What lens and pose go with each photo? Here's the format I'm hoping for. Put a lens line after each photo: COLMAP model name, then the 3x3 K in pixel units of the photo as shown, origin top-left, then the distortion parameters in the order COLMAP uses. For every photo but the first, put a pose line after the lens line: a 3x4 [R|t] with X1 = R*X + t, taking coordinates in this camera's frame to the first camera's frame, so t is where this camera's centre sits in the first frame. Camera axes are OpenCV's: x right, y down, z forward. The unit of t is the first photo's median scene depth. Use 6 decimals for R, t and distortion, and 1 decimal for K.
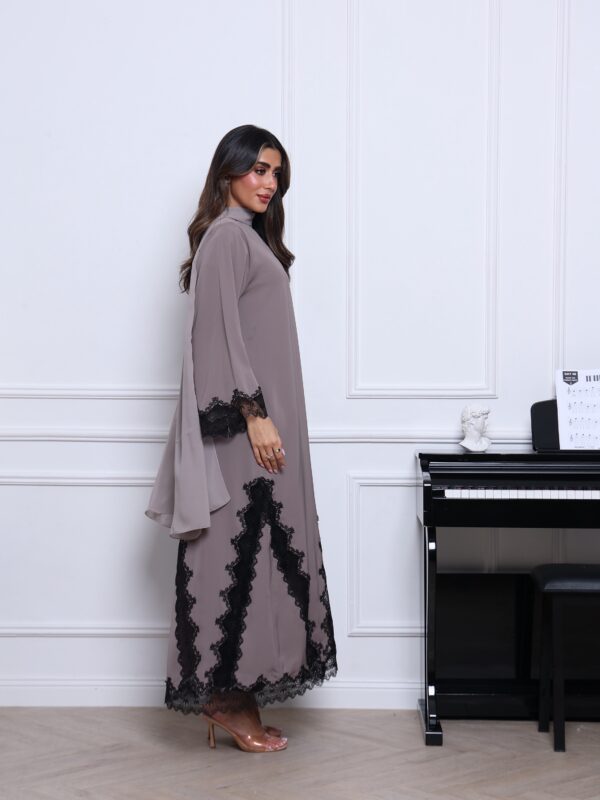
lens RADIAL K [[1402.6, 0, 304.1], [0, 1402.6, 397.5], [0, 0, 1]] dist [0.050105, 0.000000]
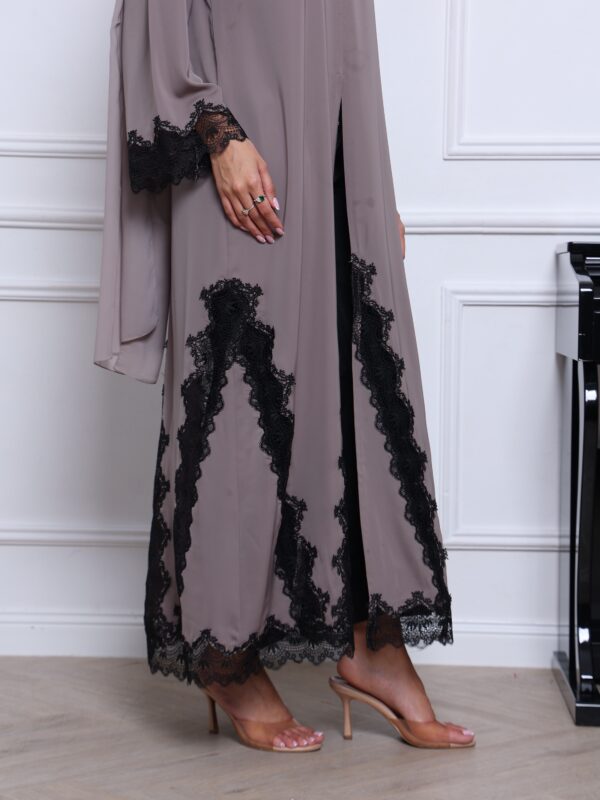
lens RADIAL K [[1771.5, 0, 299.3], [0, 1771.5, 400.9], [0, 0, 1]] dist [0.140258, 0.000000]
pose [[0.999744, 0.010918, -0.019826, -0.015521], [-0.009693, 0.998099, 0.060859, 0.057815], [0.020453, -0.060651, 0.997949, 0.223308]]
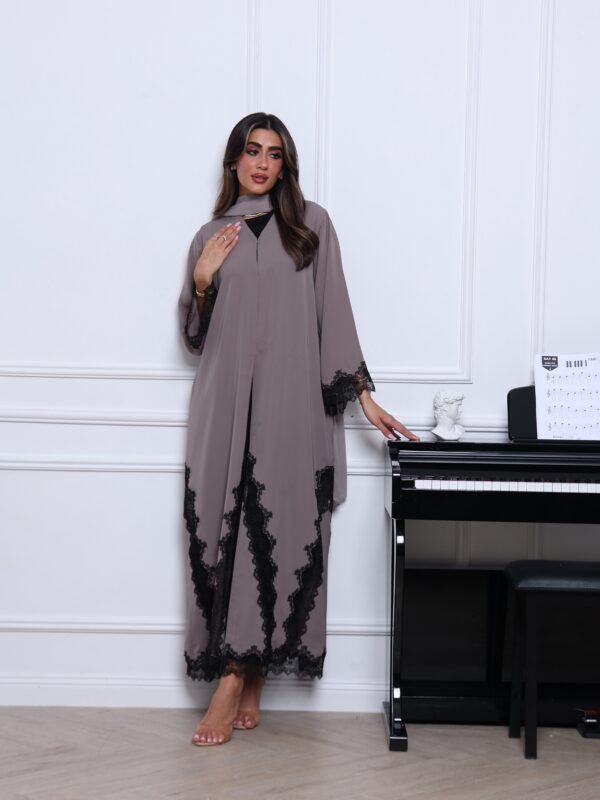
lens RADIAL K [[1496.2, 0, 297.5], [0, 1496.2, 402.0], [0, 0, 1]] dist [0.075932, 0.000000]
pose [[0.999570, 0.016011, 0.024564, -0.003920], [-0.016377, 0.999757, 0.014746, -0.000037], [-0.024322, -0.015142, 0.999590, -0.000076]]
